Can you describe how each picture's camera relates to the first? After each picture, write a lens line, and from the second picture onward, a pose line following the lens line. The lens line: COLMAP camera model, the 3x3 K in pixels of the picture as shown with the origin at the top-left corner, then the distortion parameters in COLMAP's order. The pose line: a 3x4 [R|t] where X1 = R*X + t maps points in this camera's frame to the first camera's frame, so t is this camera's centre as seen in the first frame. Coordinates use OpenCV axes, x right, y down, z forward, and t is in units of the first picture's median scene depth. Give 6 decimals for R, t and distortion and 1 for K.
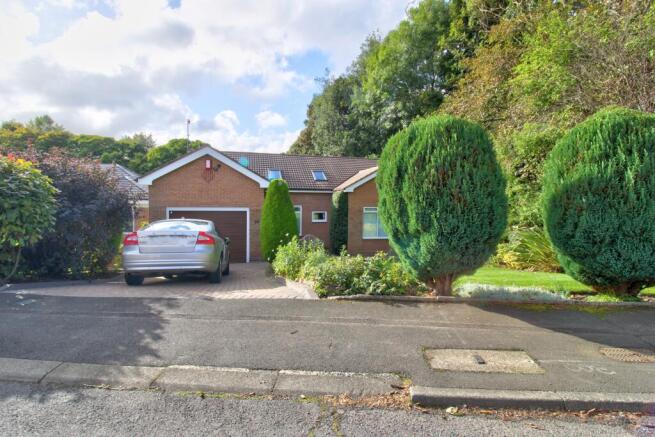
lens RADIAL K [[308.0, 0, 327.5], [0, 308.0, 218.5], [0, 0, 1]] dist [-0.024880, -0.000242]
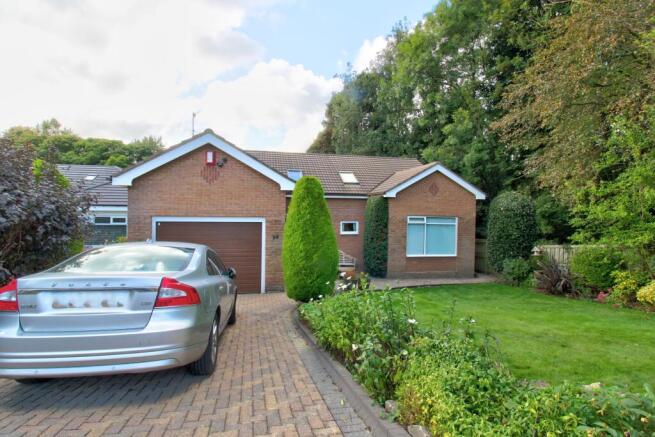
lens RADIAL K [[322.3, 0, 327.5], [0, 322.3, 218.5], [0, 0, 1]] dist [-0.001211, -0.000267]
pose [[0.998761, 0.004054, -0.049599, -0.047437], [-0.005284, 0.999681, -0.024709, -0.010338], [0.049483, 0.024941, 0.998464, 0.164558]]
